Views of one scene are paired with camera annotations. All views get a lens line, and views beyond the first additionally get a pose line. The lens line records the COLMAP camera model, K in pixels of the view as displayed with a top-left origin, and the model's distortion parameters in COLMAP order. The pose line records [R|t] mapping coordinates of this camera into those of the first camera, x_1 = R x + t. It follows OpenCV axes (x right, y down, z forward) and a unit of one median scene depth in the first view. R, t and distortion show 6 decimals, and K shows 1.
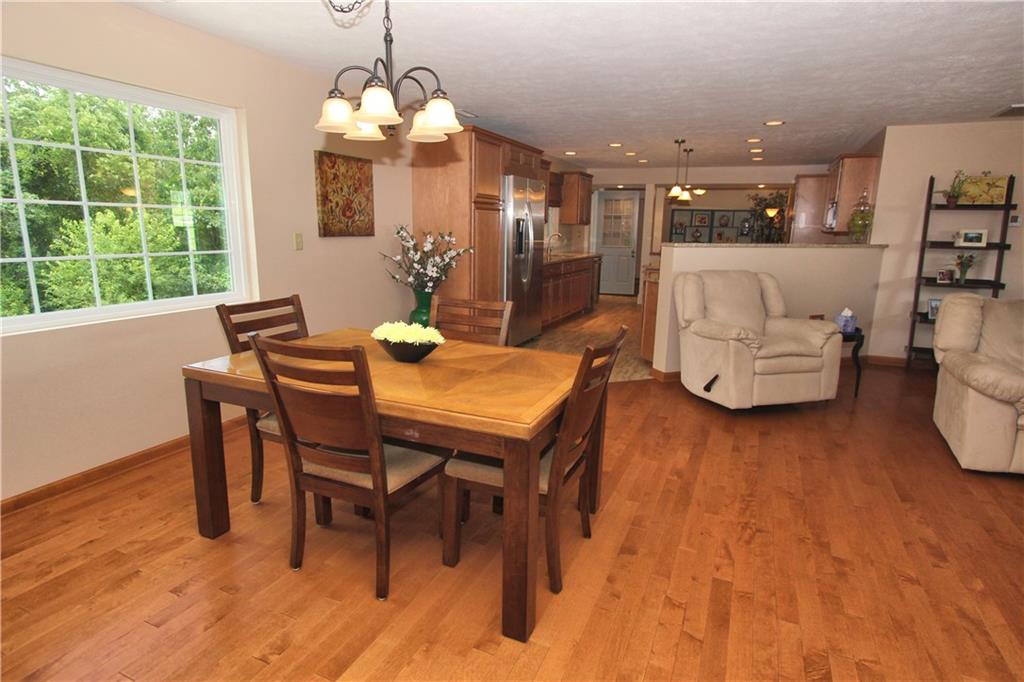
lens RADIAL K [[555.1, 0, 512.0], [0, 555.1, 341.0], [0, 0, 1]] dist [-0.003026, -0.000412]
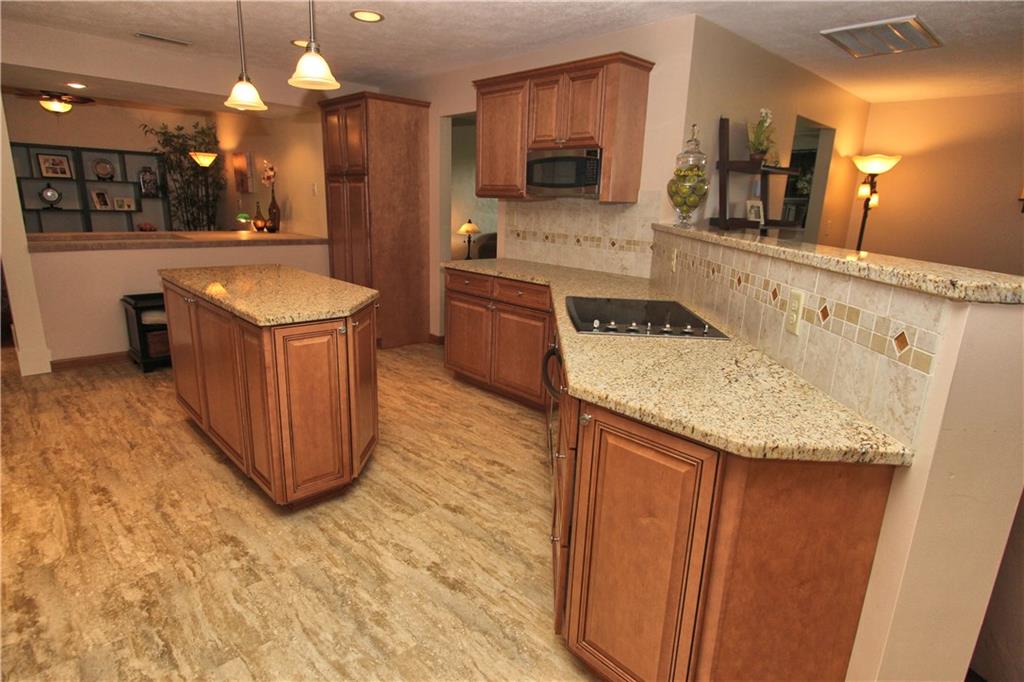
lens RADIAL K [[555.1, 0, 512.0], [0, 555.1, 341.0], [0, 0, 1]] dist [-0.003026, -0.000412]
pose [[0.382949, -0.230324, 0.894595, 0.019230], [0.161543, 0.970193, 0.180636, -0.208019], [-0.909535, 0.075342, 0.408742, 1.013761]]
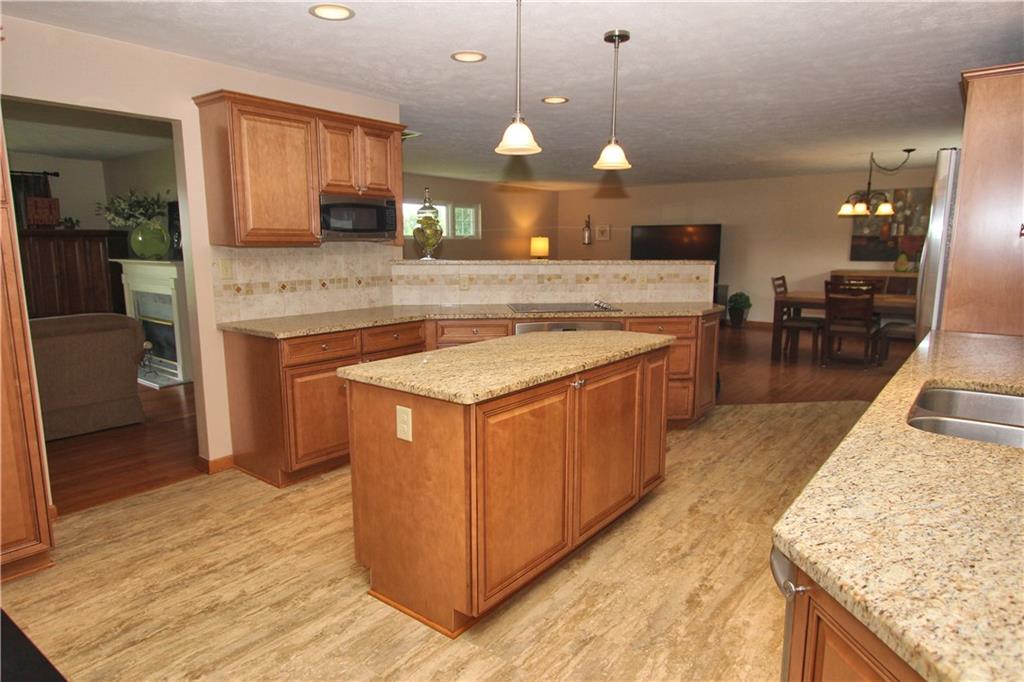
lens RADIAL K [[611.0, 0, 512.0], [0, 611.0, 341.0], [0, 0, 1]] dist [-0.003156, -0.000117]
pose [[-0.969671, -0.056760, 0.237731, 0.318235], [0.032255, 0.934437, 0.354664, -0.397801], [-0.242276, 0.351576, -0.904266, 1.923308]]
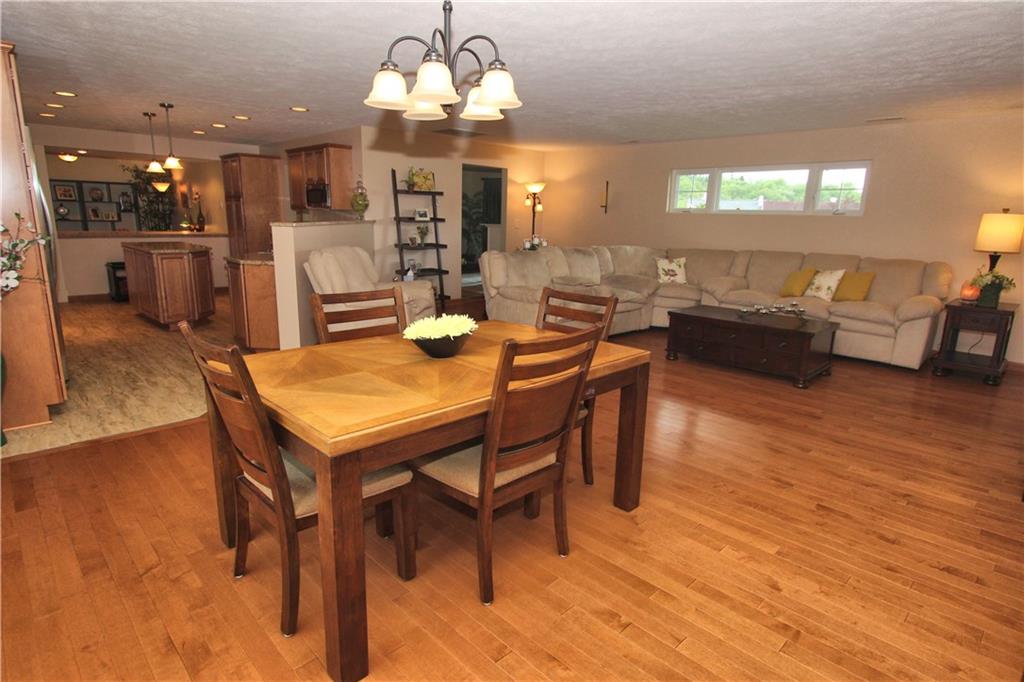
lens RADIAL K [[555.1, 0, 512.0], [0, 555.1, 341.0], [0, 0, 1]] dist [-0.003026, -0.000412]
pose [[0.371882, -0.213518, 0.903390, -0.470134], [0.172756, 0.972105, 0.158643, -0.055508], [-0.912063, 0.097070, 0.398395, 0.247212]]
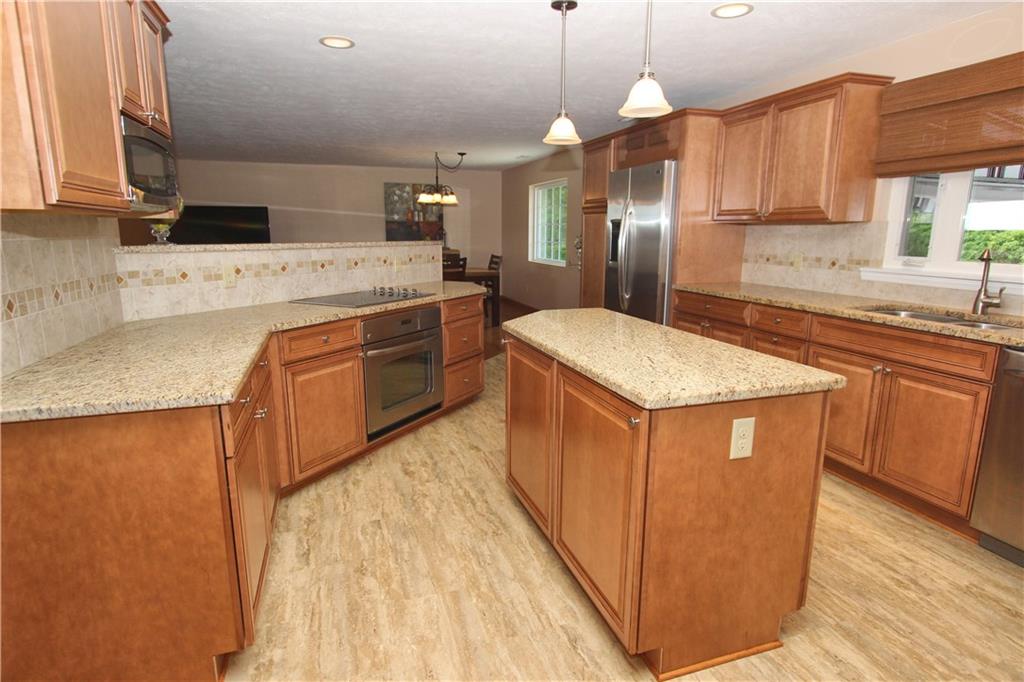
lens RADIAL K [[555.1, 0, 512.0], [0, 555.1, 341.0], [0, 0, 1]] dist [-0.003026, -0.000412]
pose [[-0.739596, 0.108012, -0.664328, 0.779145], [-0.156866, 0.932193, 0.326203, -0.329434], [0.654516, 0.345469, -0.672503, 1.687124]]
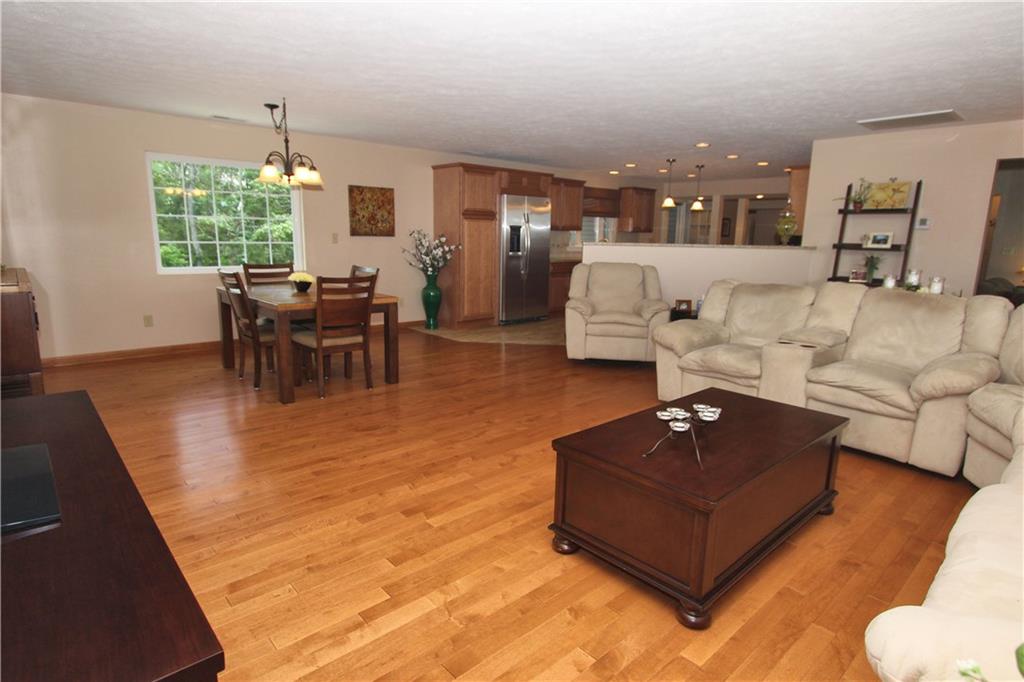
lens RADIAL K [[555.1, 0, 512.0], [0, 555.1, 341.0], [0, 0, 1]] dist [-0.003026, -0.000412]
pose [[0.912957, 0.076418, -0.400835, 0.640704], [-0.086082, 0.996269, -0.006128, 0.077745], [0.398872, 0.040099, 0.916130, -0.263280]]
